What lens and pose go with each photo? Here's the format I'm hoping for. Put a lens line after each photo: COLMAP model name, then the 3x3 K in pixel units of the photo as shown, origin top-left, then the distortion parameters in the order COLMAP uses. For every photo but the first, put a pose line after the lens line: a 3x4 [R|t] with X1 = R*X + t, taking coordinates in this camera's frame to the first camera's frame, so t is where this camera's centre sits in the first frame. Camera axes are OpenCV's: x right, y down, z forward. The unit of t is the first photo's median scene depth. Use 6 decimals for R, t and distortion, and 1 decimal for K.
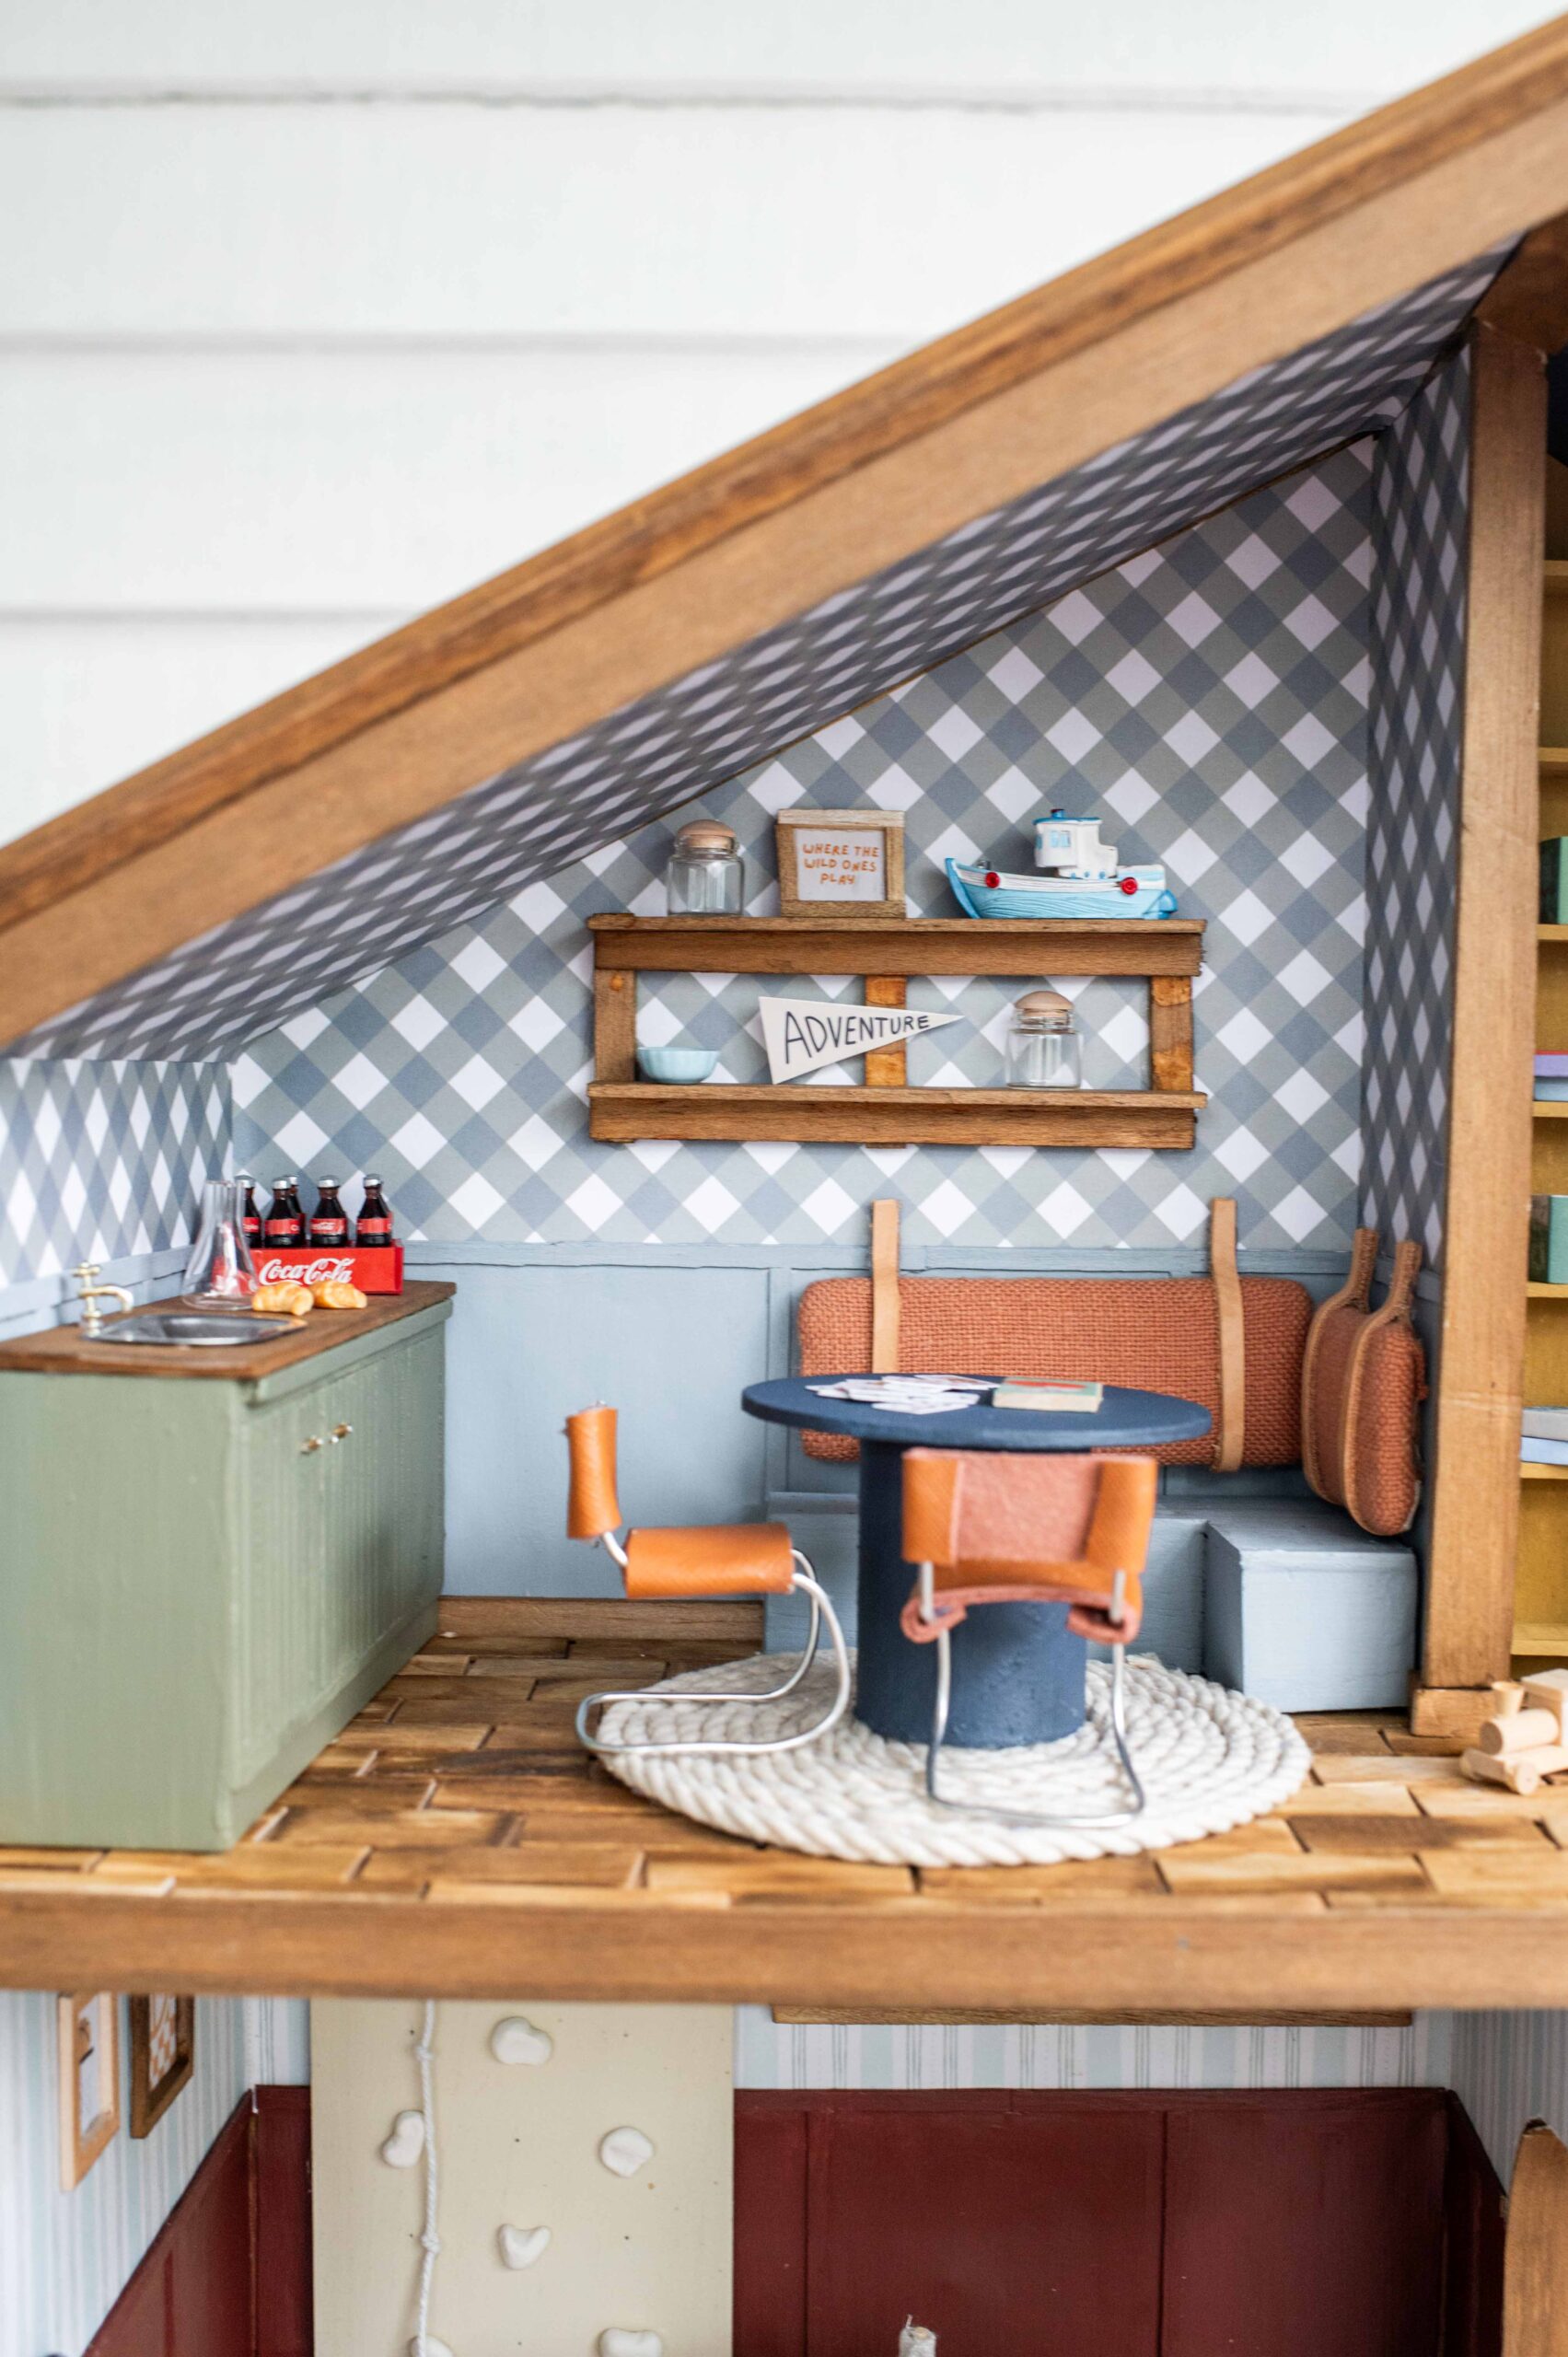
lens RADIAL K [[2438.9, 0, 880.6], [0, 2438.9, 1159.3], [0, 0, 1]] dist [-0.078129, 0.000000]
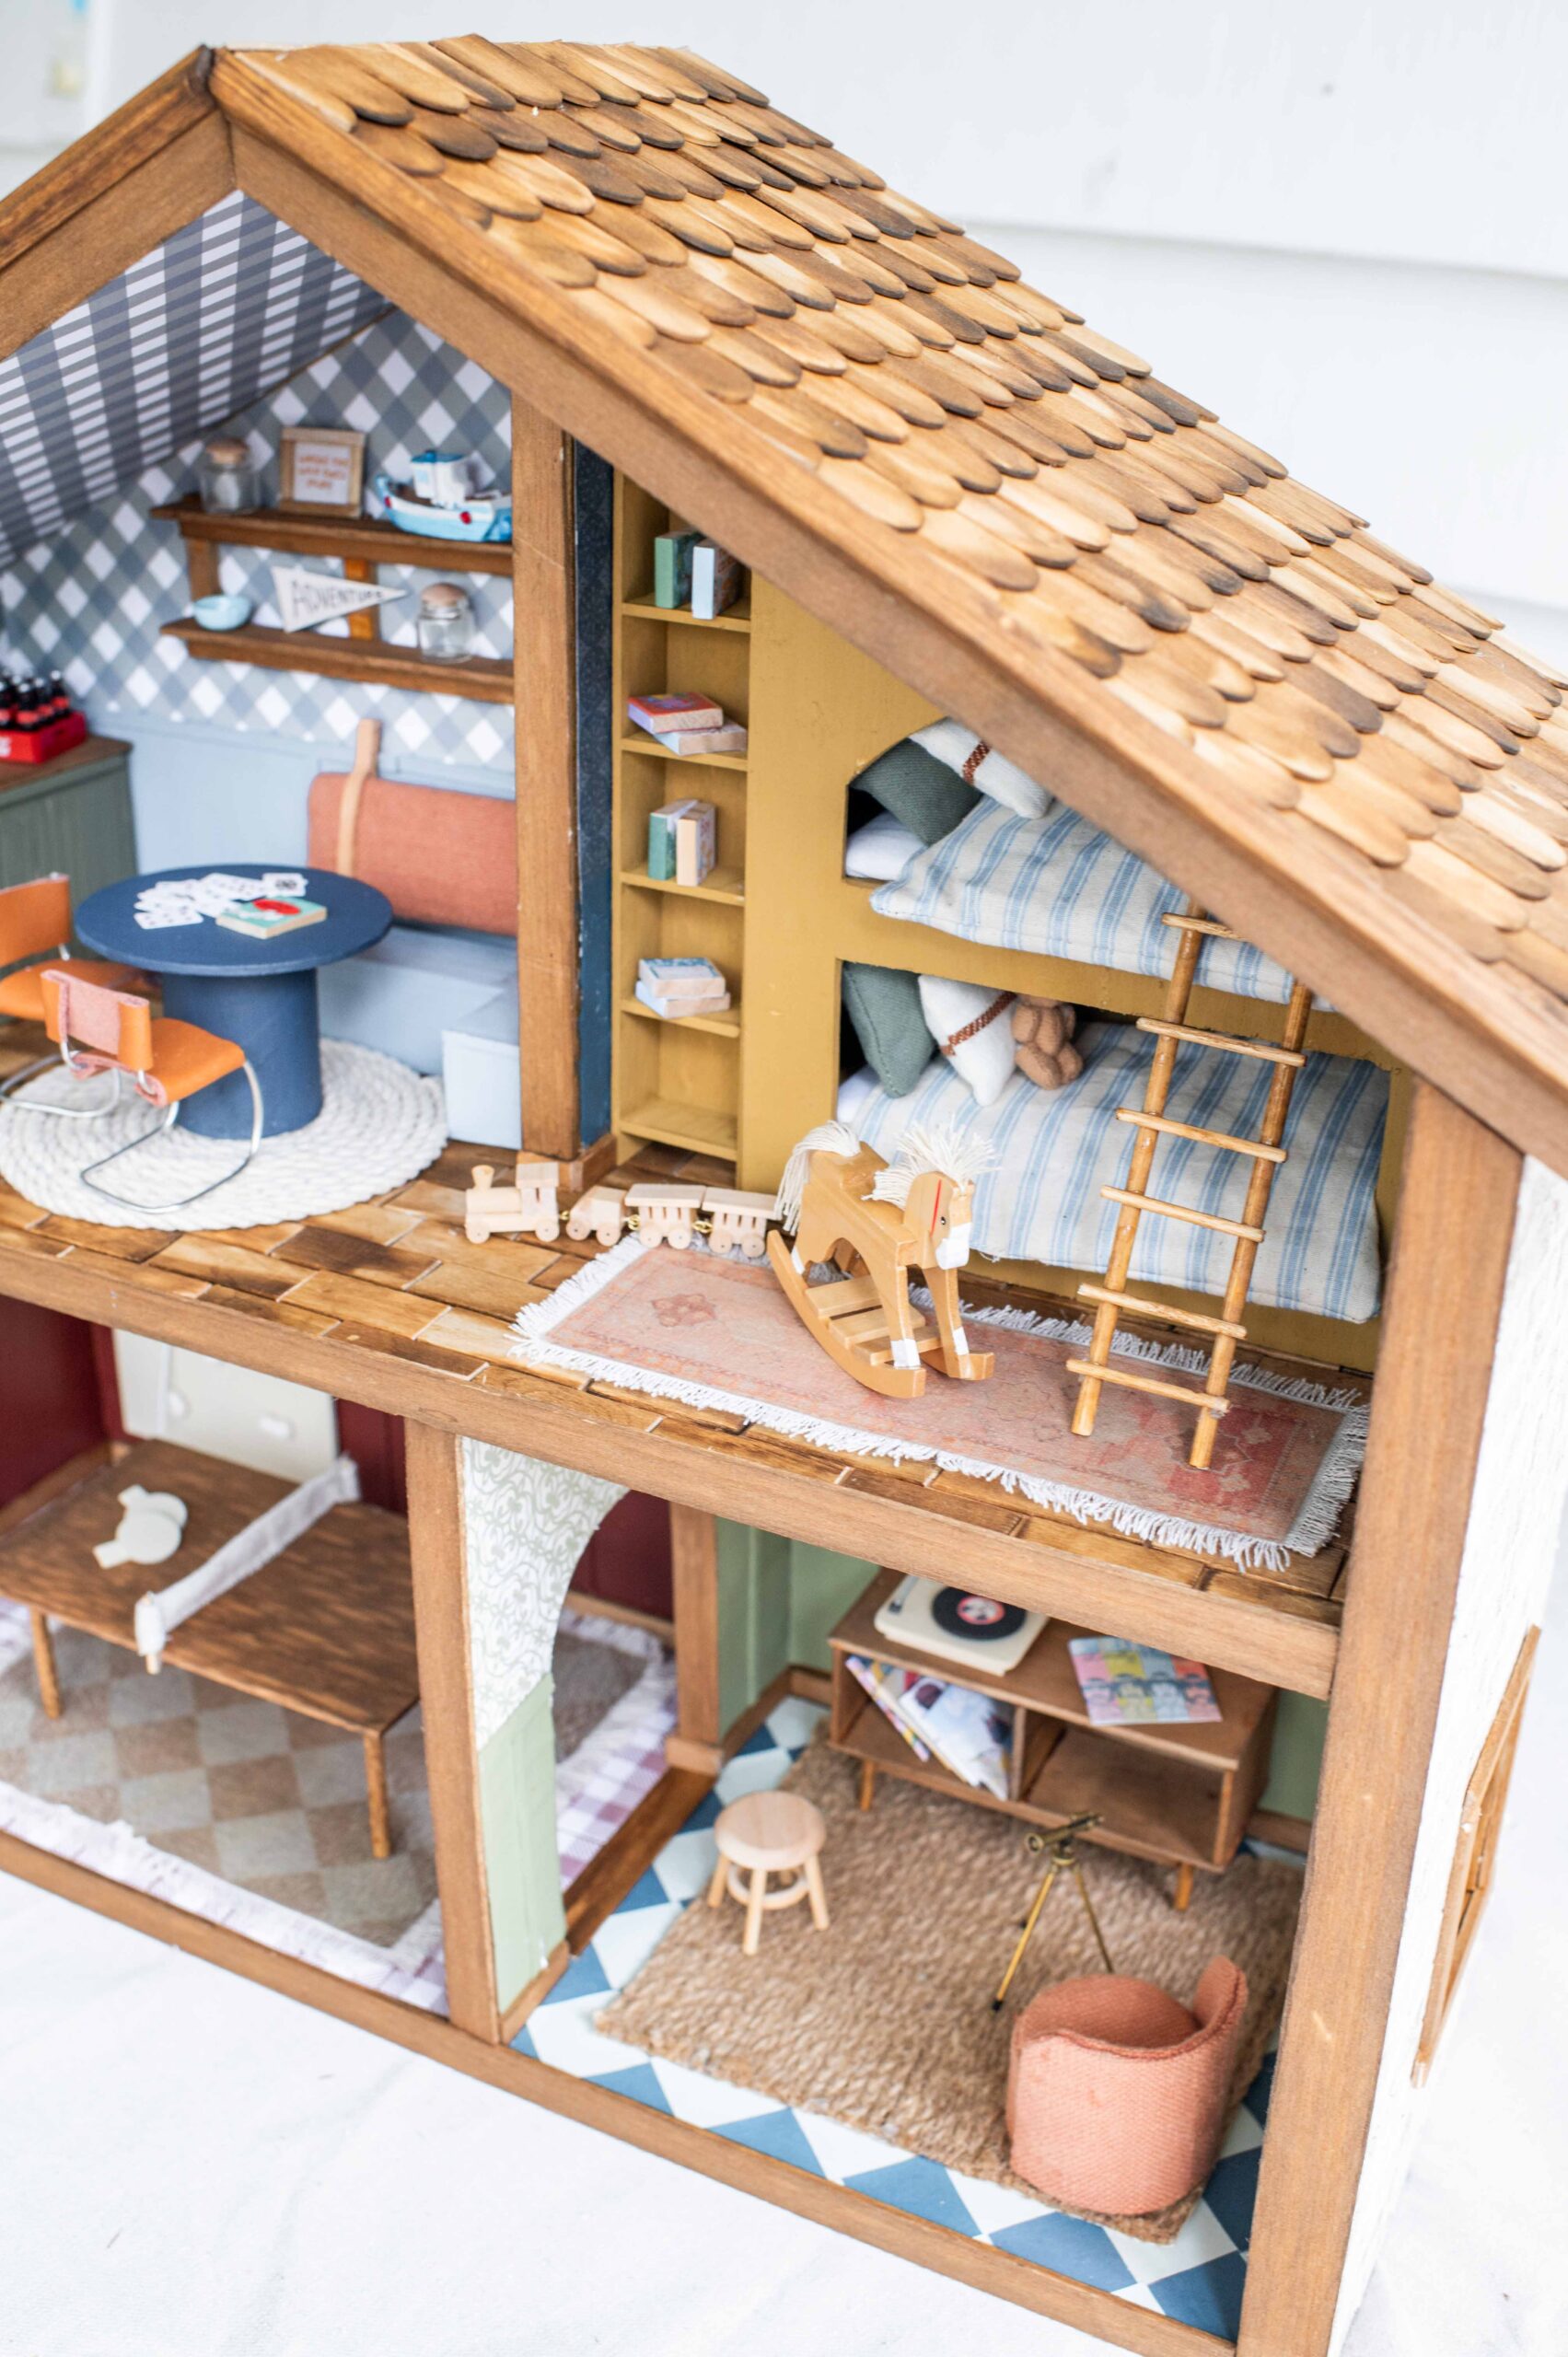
lens RADIAL K [[2438.9, 0, 775.4], [0, 2438.9, 1170.6], [0, 0, 1]] dist [-0.078129, 0.000000]
pose [[0.888705, 0.198428, -0.413315, 0.827996], [-0.024689, 0.920896, 0.389027, -0.289764], [0.457814, -0.335526, 0.823304, -0.105866]]
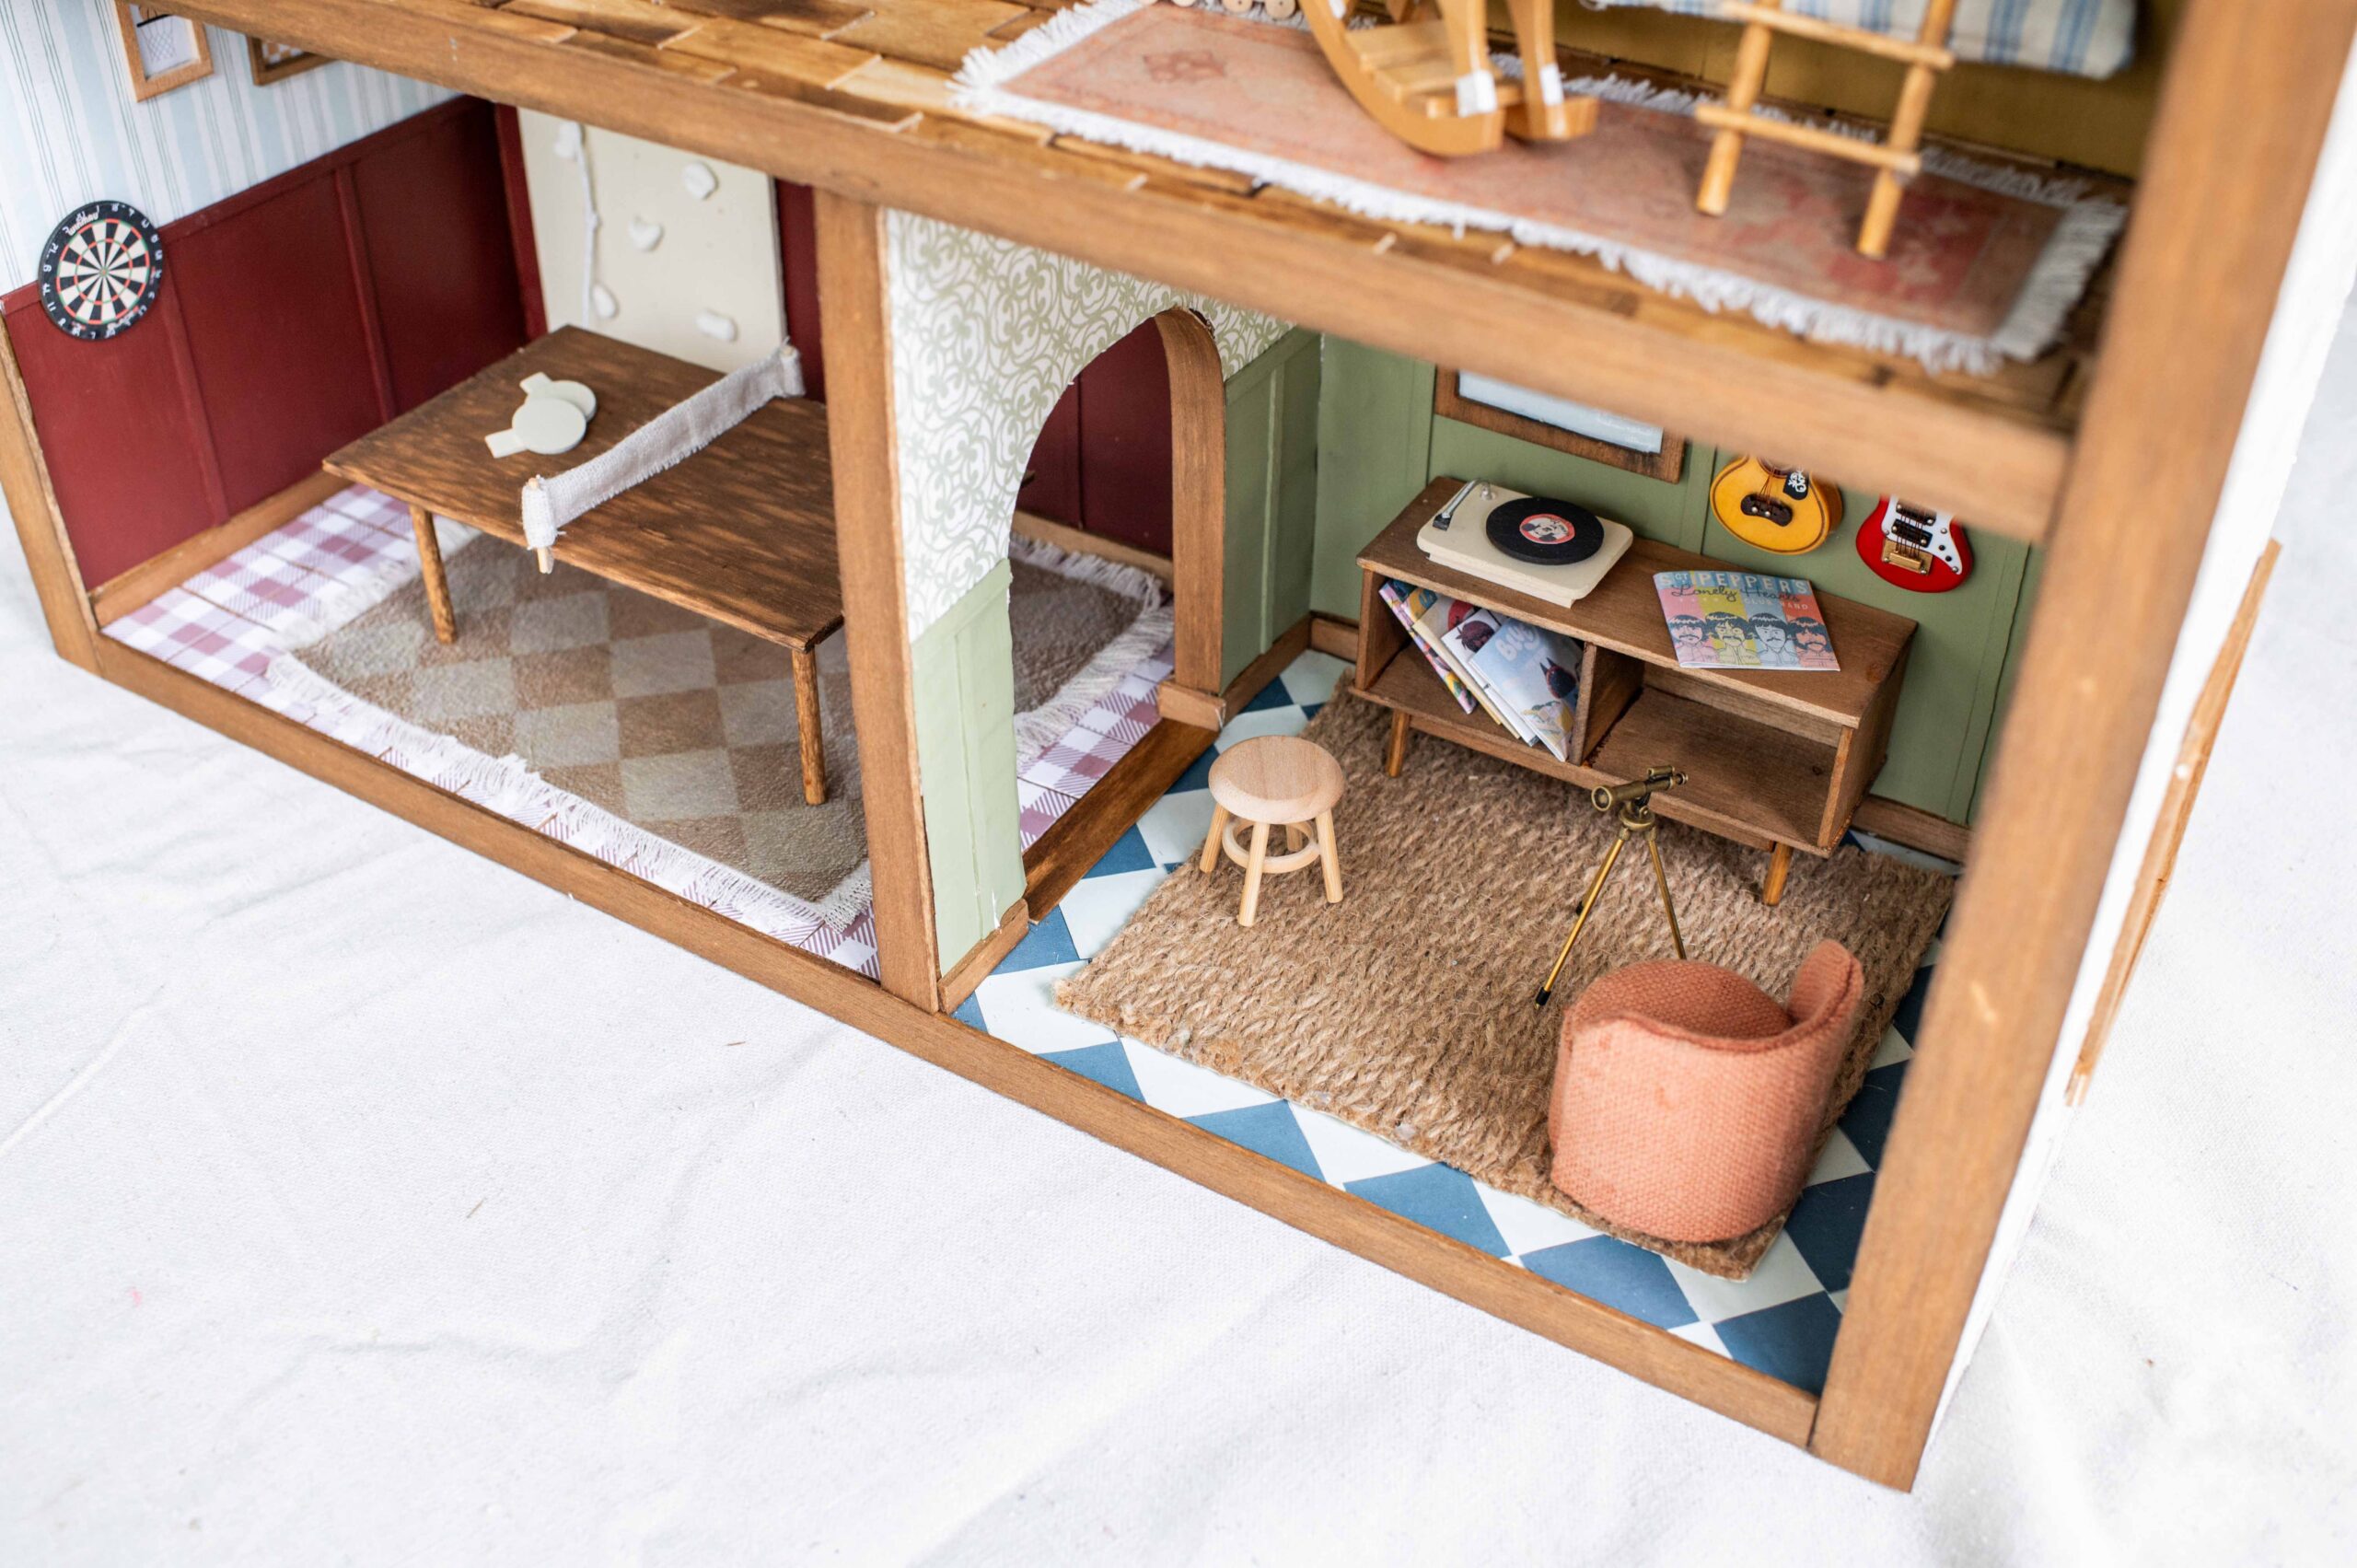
lens RADIAL K [[2438.9, 0, 1176.4], [0, 2438.9, 773.3], [0, 0, 1]] dist [-0.078129, 0.000000]
pose [[0.854870, 0.313259, -0.413601, 0.764072], [-0.028879, 0.824655, 0.564899, -0.066027], [0.518038, -0.470971, 0.714019, 0.056174]]
